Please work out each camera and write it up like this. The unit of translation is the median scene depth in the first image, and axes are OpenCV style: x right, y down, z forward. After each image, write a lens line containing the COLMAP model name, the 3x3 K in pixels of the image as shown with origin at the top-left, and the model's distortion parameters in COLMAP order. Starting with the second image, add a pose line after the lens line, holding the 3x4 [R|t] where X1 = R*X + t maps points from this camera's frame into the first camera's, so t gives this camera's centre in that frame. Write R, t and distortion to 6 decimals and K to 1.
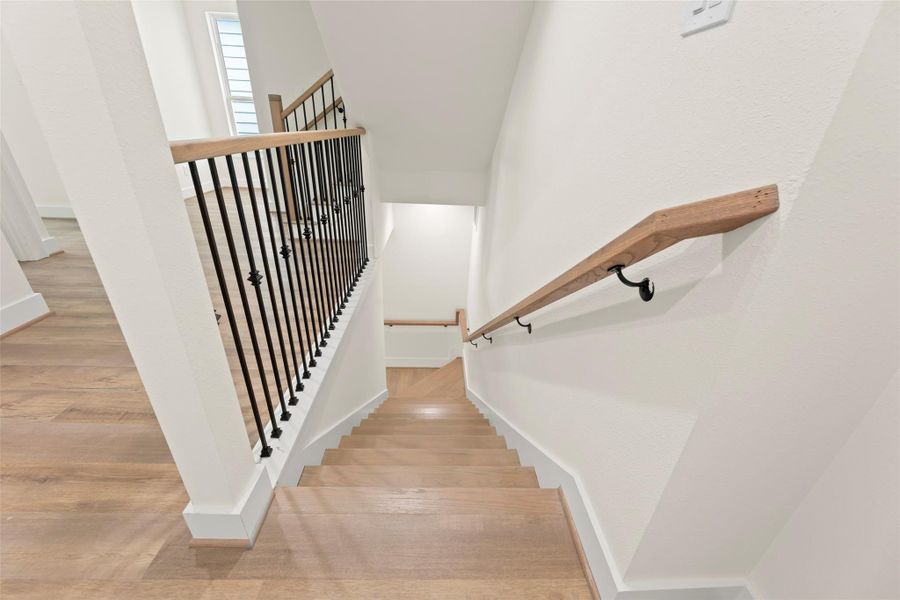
lens RADIAL K [[363.4, 0, 451.8], [0, 363.4, 298.6], [0, 0, 1]] dist [-0.001177, -0.000944]
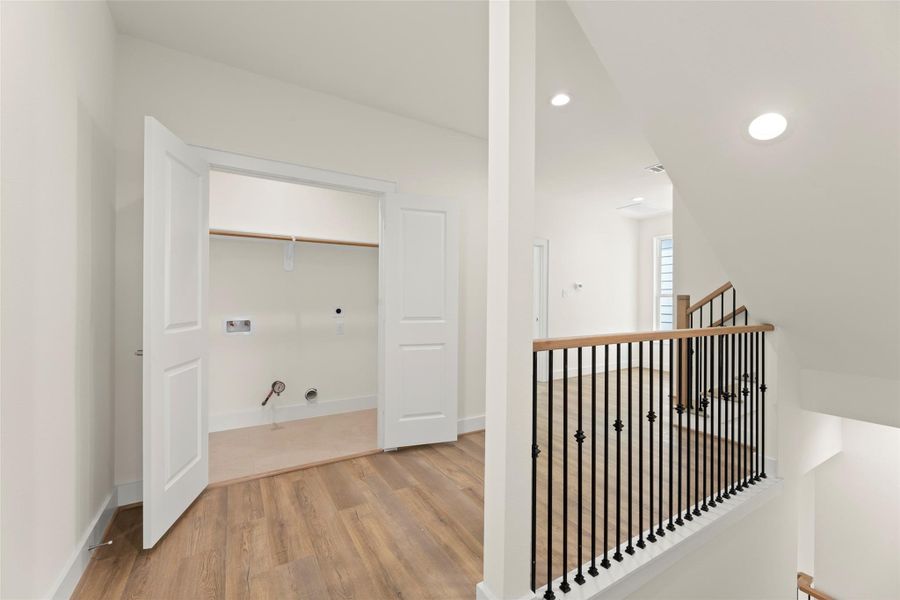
lens RADIAL K [[363.4, 0, 449.2], [0, 363.4, 298.9], [0, 0, 1]] dist [-0.001177, -0.000944]
pose [[0.493255, -0.040944, -0.868921, 0.151638], [-0.369988, 0.894161, -0.252162, 0.001230], [0.787279, 0.445870, 0.425901, -0.053354]]
